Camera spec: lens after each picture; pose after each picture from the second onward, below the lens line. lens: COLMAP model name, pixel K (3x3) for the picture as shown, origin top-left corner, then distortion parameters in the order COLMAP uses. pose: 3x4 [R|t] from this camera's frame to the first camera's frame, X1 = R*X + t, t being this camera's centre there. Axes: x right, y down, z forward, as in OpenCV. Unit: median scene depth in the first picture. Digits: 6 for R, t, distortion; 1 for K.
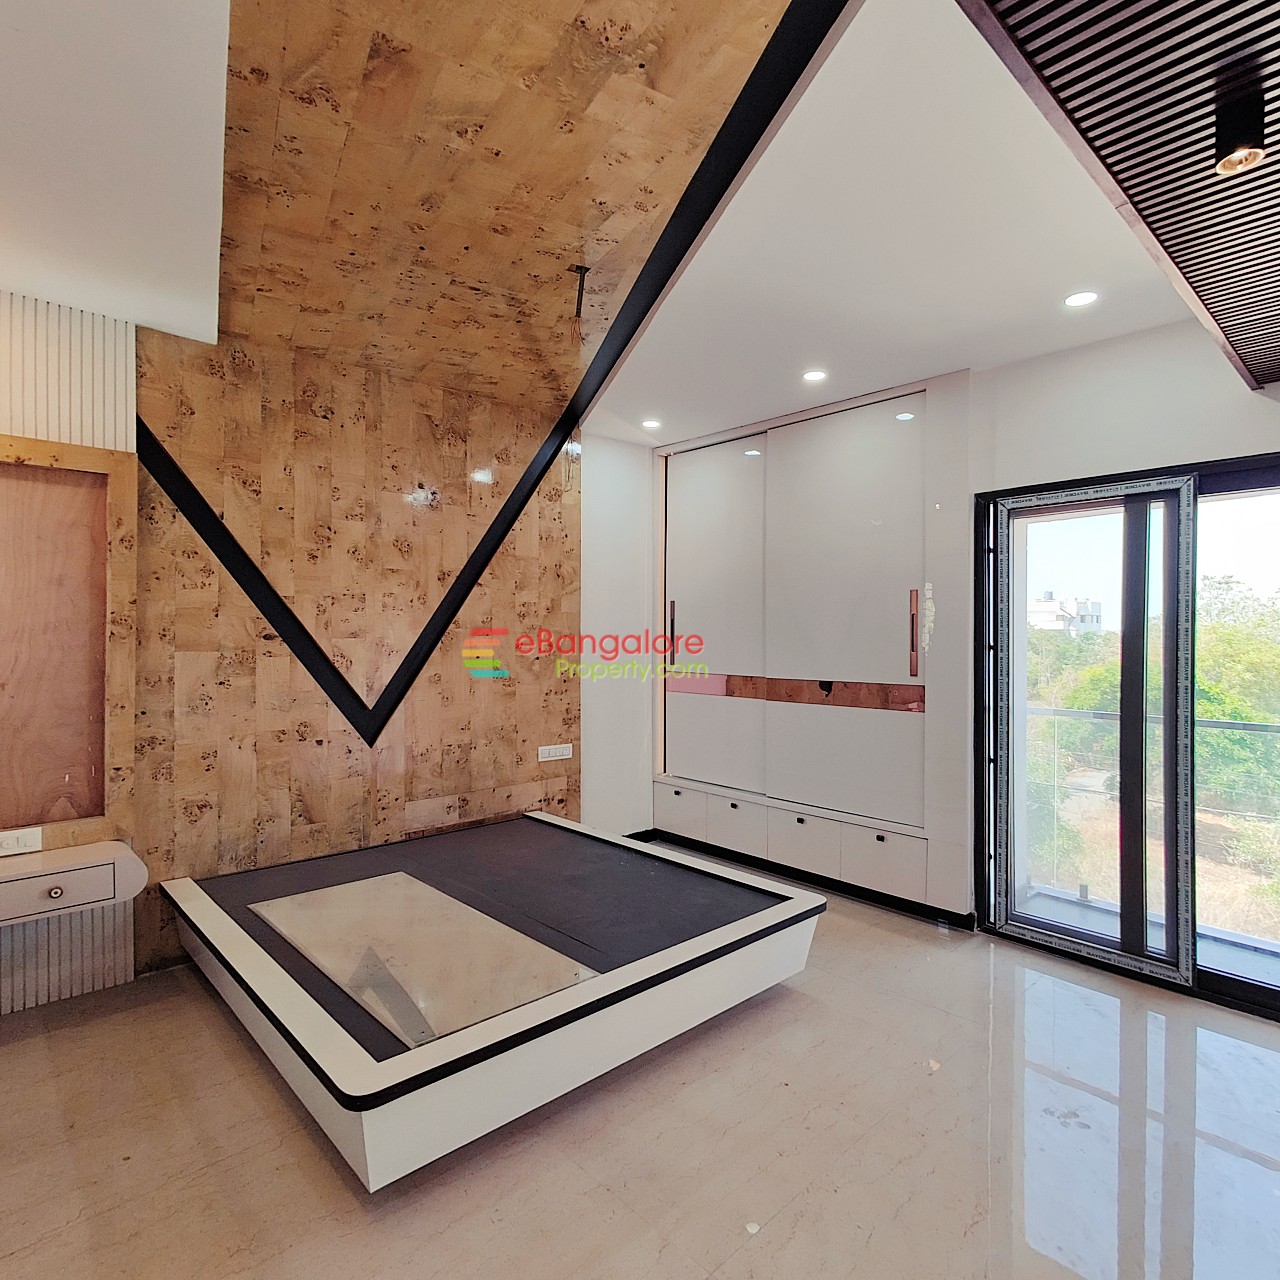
lens RADIAL K [[750.3, 0, 644.7], [0, 750.3, 638.9], [0, 0, 1]] dist [0.006416, 0.007449]
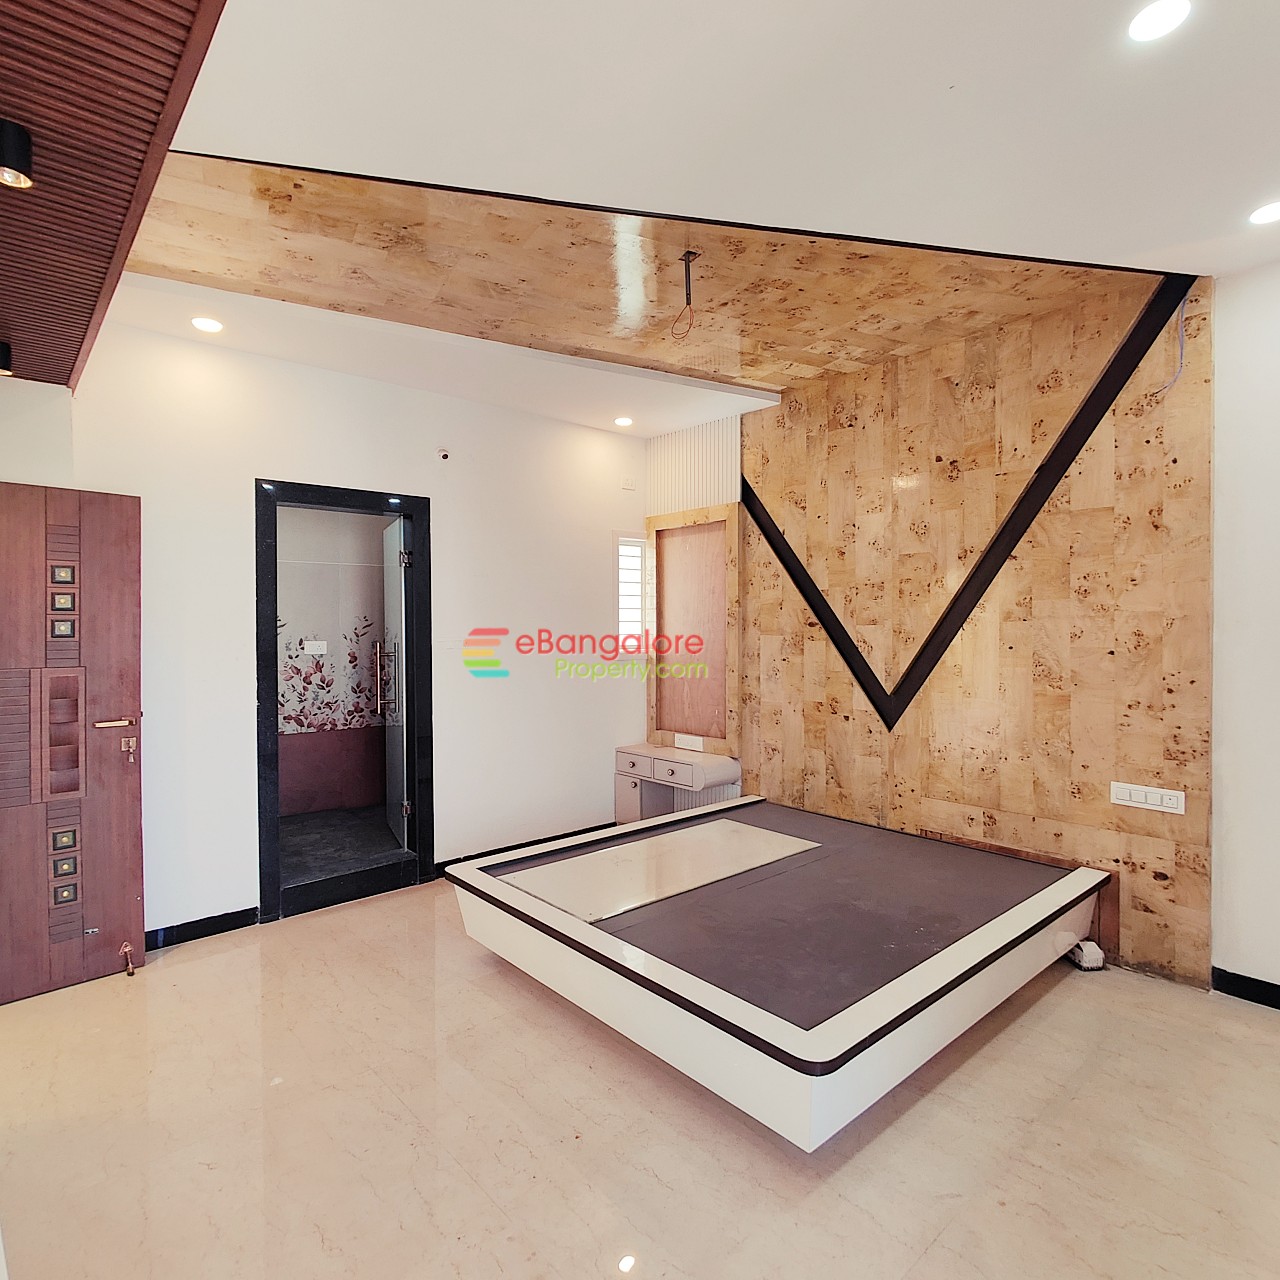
lens RADIAL K [[750.3, 0, 645.1], [0, 750.3, 636.2], [0, 0, 1]] dist [0.006416, 0.007449]
pose [[-0.029052, 0.011948, -0.999506, 0.676823], [0.002669, 0.999926, 0.011876, 0.001451], [0.999574, -0.002322, -0.029082, 0.712288]]
